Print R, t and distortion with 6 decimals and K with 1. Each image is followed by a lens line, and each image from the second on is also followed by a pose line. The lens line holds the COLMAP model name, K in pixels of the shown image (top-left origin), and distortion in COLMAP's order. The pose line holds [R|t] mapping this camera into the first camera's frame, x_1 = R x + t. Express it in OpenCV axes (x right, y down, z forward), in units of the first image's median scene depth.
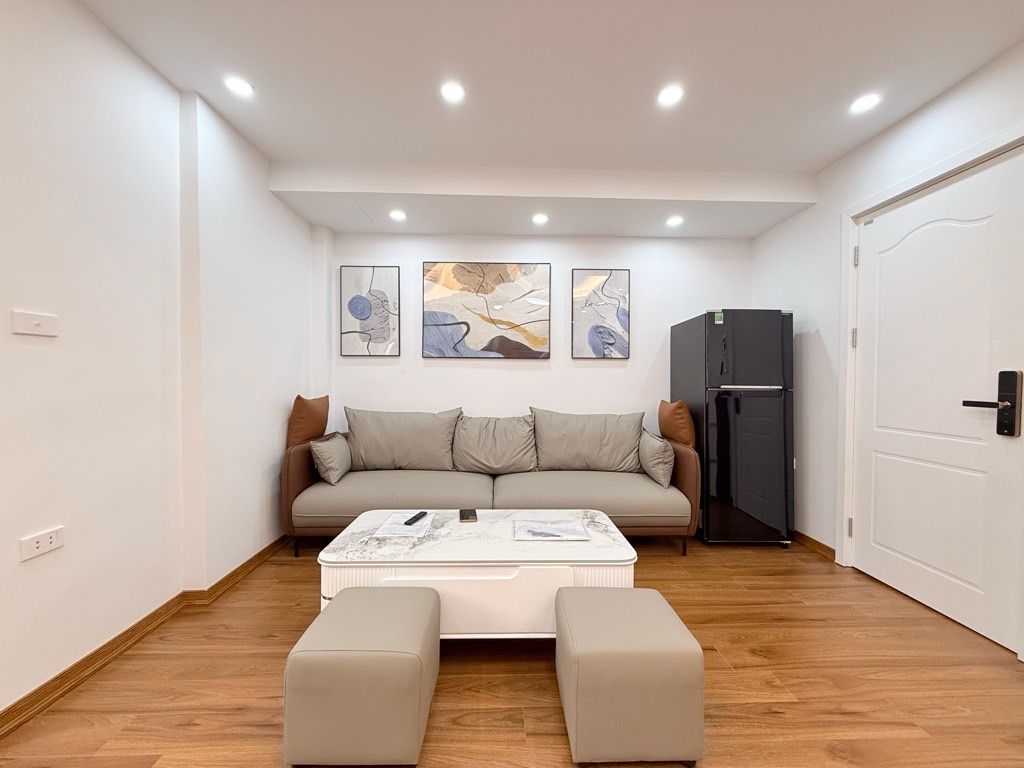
lens RADIAL K [[408.3, 0, 511.9], [0, 408.3, 384.3], [0, 0, 1]] dist [-0.001399, -0.000064]
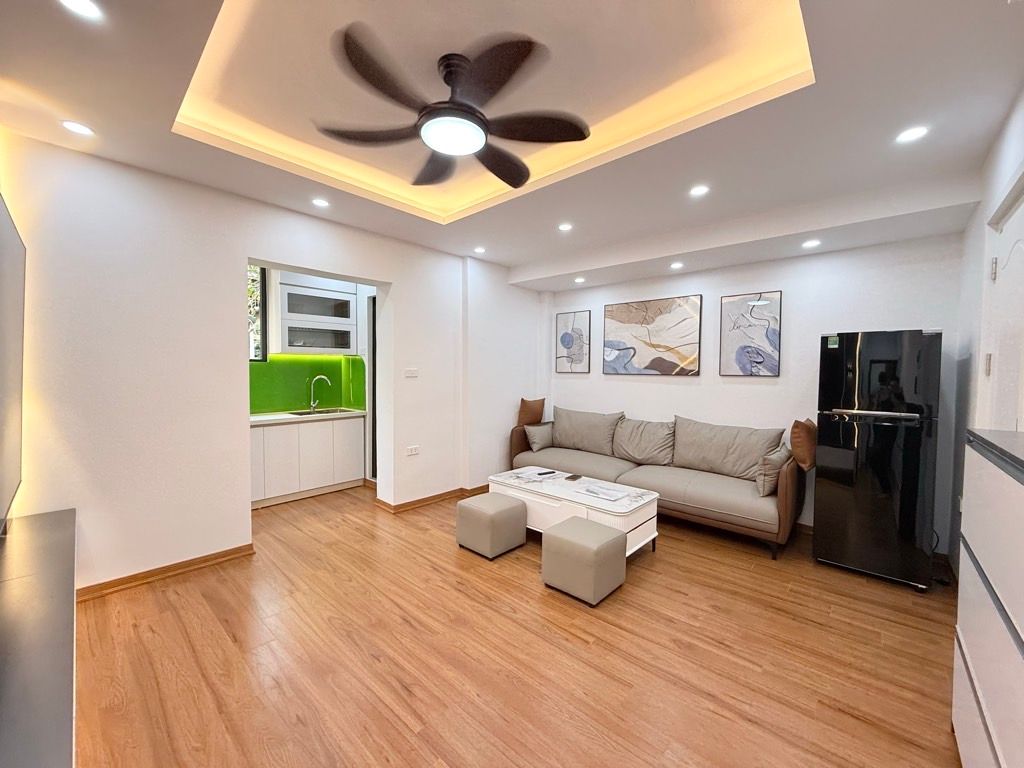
lens RADIAL K [[408.3, 0, 509.5], [0, 408.3, 383.4], [0, 0, 1]] dist [-0.001399, -0.000064]
pose [[0.723521, 0.024251, -0.689876, 0.569198], [-0.014007, 0.999693, 0.020451, -0.063245], [0.690160, -0.005134, 0.723639, -0.259152]]
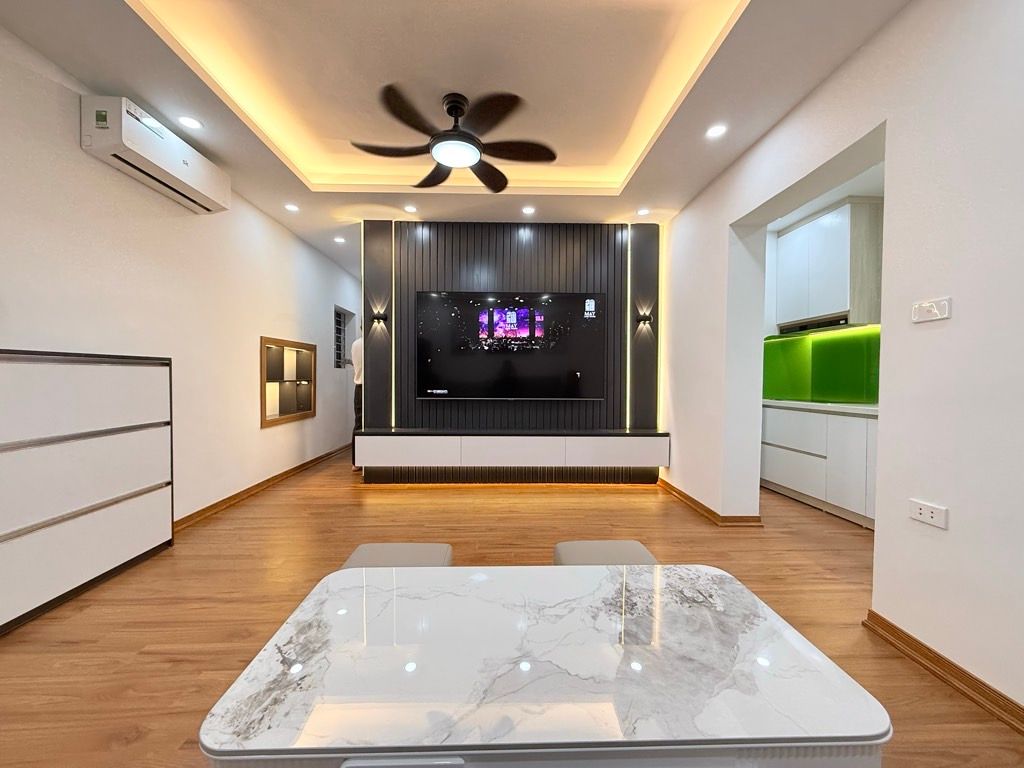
lens RADIAL K [[408.3, 0, 508.4], [0, 408.3, 383.1], [0, 0, 1]] dist [-0.001399, -0.000064]
pose [[-0.999894, -0.013755, -0.004776, -0.015848], [-0.013885, 0.999501, 0.028354, 0.013542], [0.004383, 0.028418, -0.999587, 0.934361]]
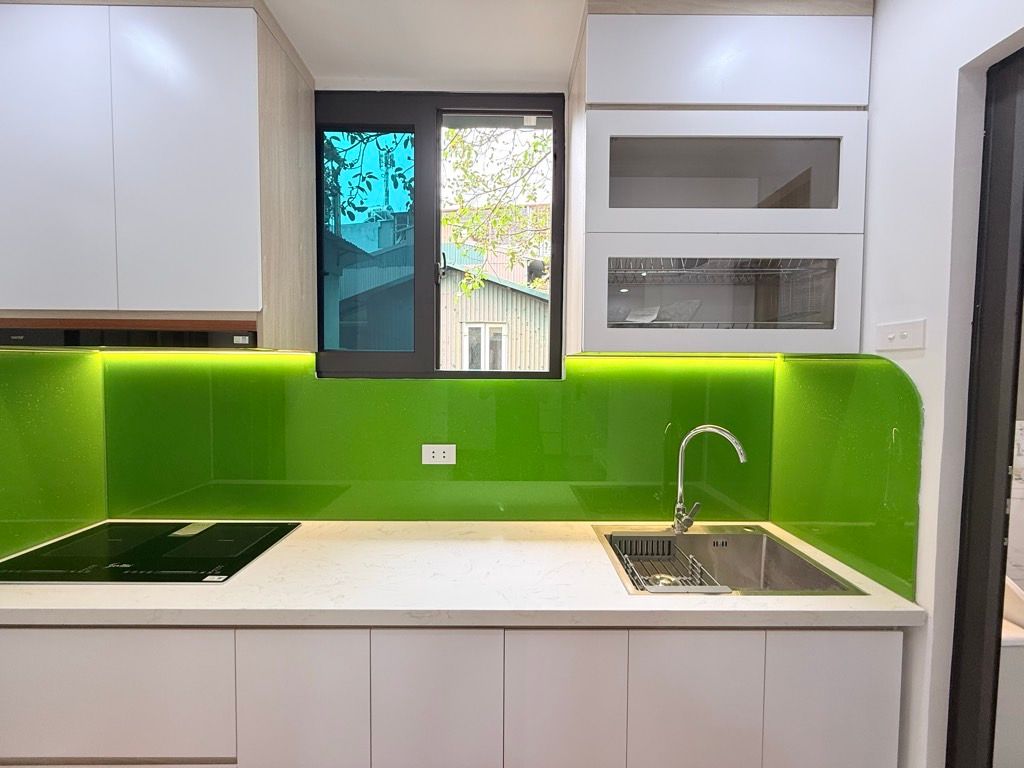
lens RADIAL K [[408.3, 0, 509.3], [0, 408.3, 387.4], [0, 0, 1]] dist [-0.001399, -0.000064]
pose [[-0.018230, 0.029044, -0.999412, -0.506375], [-0.021976, 0.999325, 0.029442, -0.100129], [0.999592, 0.022500, -0.017579, 0.129581]]
